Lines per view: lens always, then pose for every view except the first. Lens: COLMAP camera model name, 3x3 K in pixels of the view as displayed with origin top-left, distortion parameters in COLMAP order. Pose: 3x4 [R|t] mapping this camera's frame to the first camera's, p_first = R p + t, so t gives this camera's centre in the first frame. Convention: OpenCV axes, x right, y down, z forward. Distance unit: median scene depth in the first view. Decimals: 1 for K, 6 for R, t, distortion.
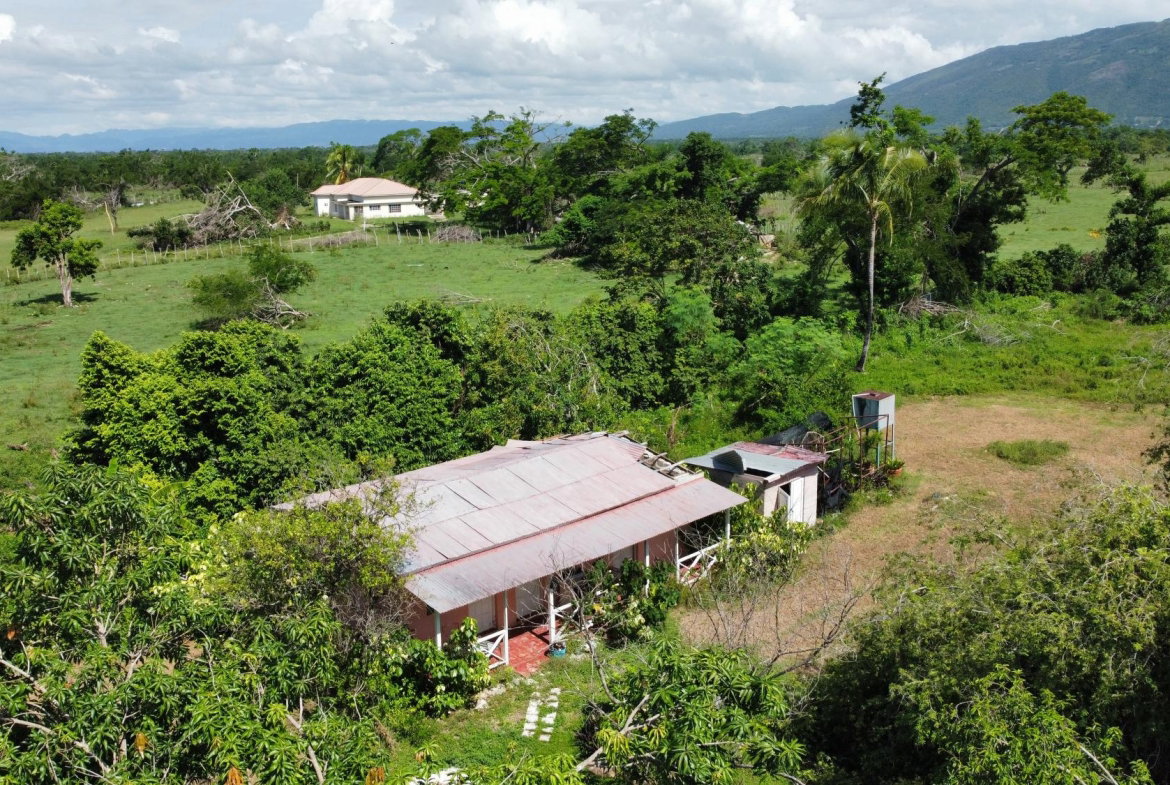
lens RADIAL K [[1064.0, 0, 580.1], [0, 1064.0, 378.3], [0, 0, 1]] dist [-0.000455, 0.000000]
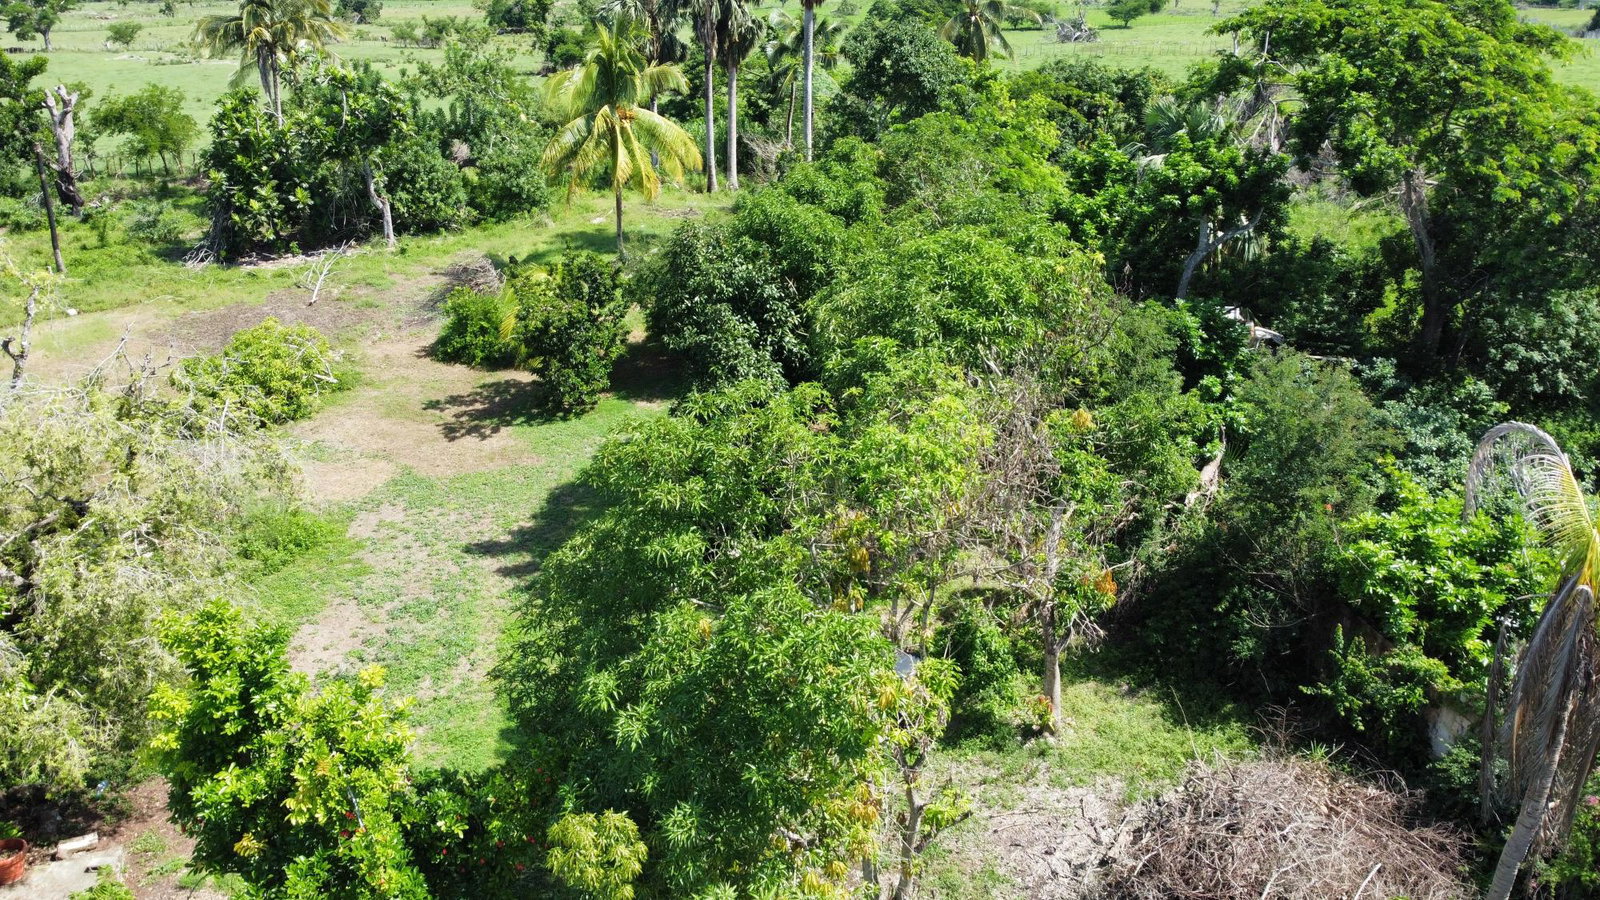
lens RADIAL K [[1218.7, 0, 799.7], [0, 1218.7, 439.3], [0, 0, 1]] dist [0.004735, -0.007013]
pose [[0.615739, -0.270362, 0.740115, 0.226077], [0.165878, 0.962719, 0.213676, 0.004413], [-0.770292, -0.008800, 0.637631, -0.171979]]
